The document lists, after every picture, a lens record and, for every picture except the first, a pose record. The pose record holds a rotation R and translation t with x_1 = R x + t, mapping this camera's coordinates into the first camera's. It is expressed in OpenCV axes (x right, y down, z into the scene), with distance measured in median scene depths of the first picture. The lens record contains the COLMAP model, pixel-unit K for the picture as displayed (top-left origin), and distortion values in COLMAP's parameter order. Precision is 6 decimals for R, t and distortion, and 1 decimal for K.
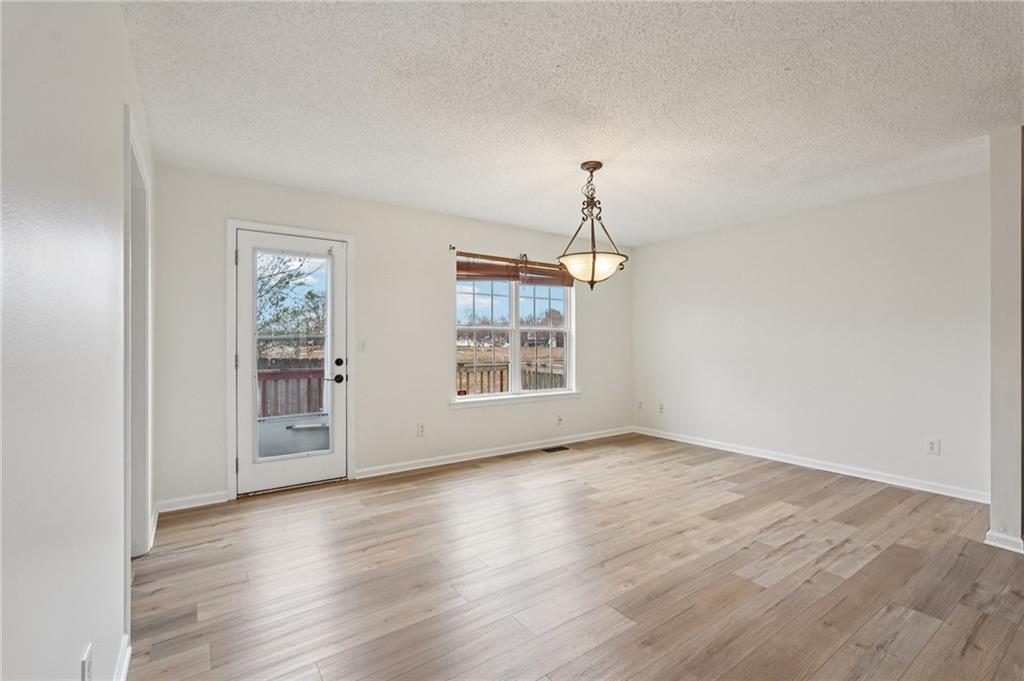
lens RADIAL K [[453.5, 0, 513.0], [0, 453.5, 341.3], [0, 0, 1]] dist [0.002451, 0.001373]
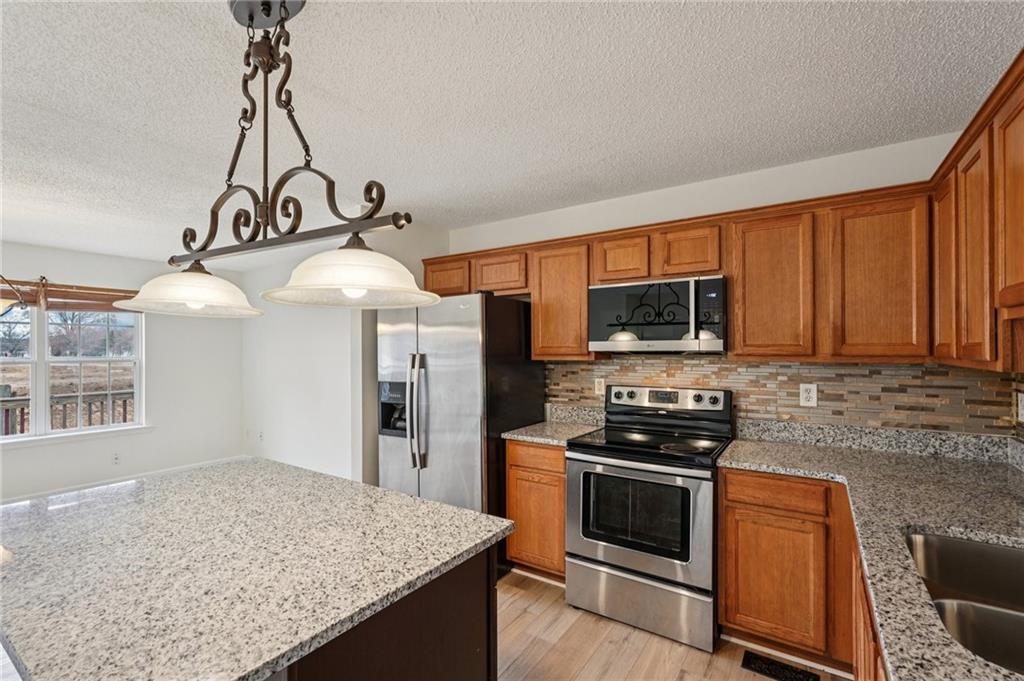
lens RADIAL K [[453.5, 0, 508.5], [0, 453.5, 345.6], [0, 0, 1]] dist [0.002451, 0.001373]
pose [[0.941841, -0.001488, 0.336057, 0.608774], [0.003614, 0.999977, -0.005701, -0.051933], [-0.336041, 0.006584, 0.941824, -0.147639]]
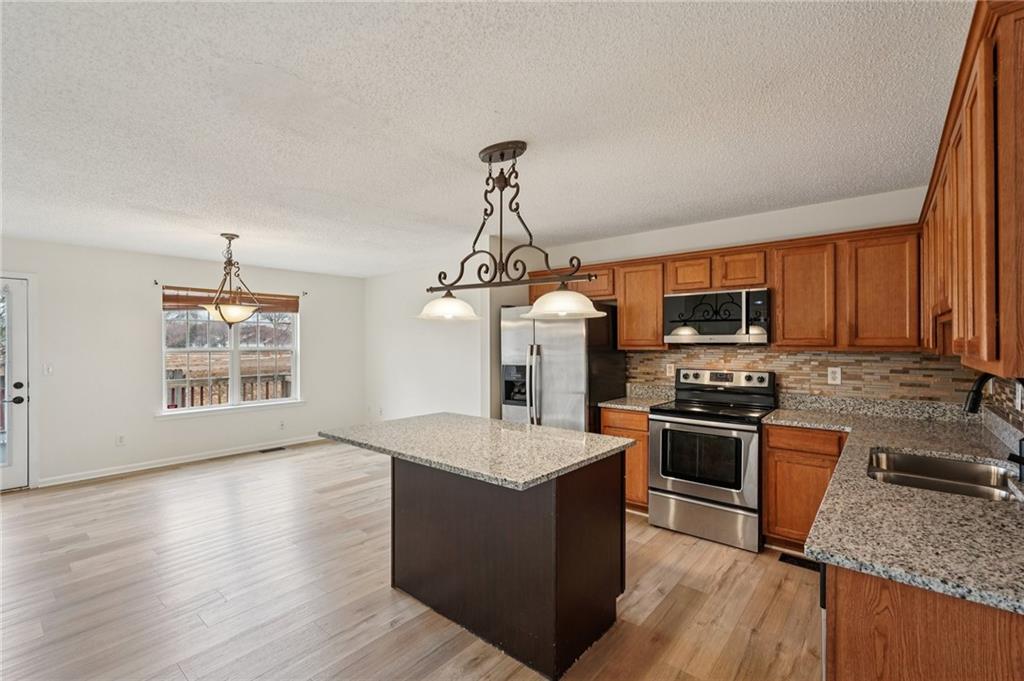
lens RADIAL K [[453.5, 0, 510.8], [0, 453.5, 339.8], [0, 0, 1]] dist [0.002451, 0.001373]
pose [[0.969405, -0.001835, 0.245460, 0.442635], [0.002560, 0.999993, -0.002634, -0.051680], [-0.245454, 0.003182, 0.969403, -0.340665]]
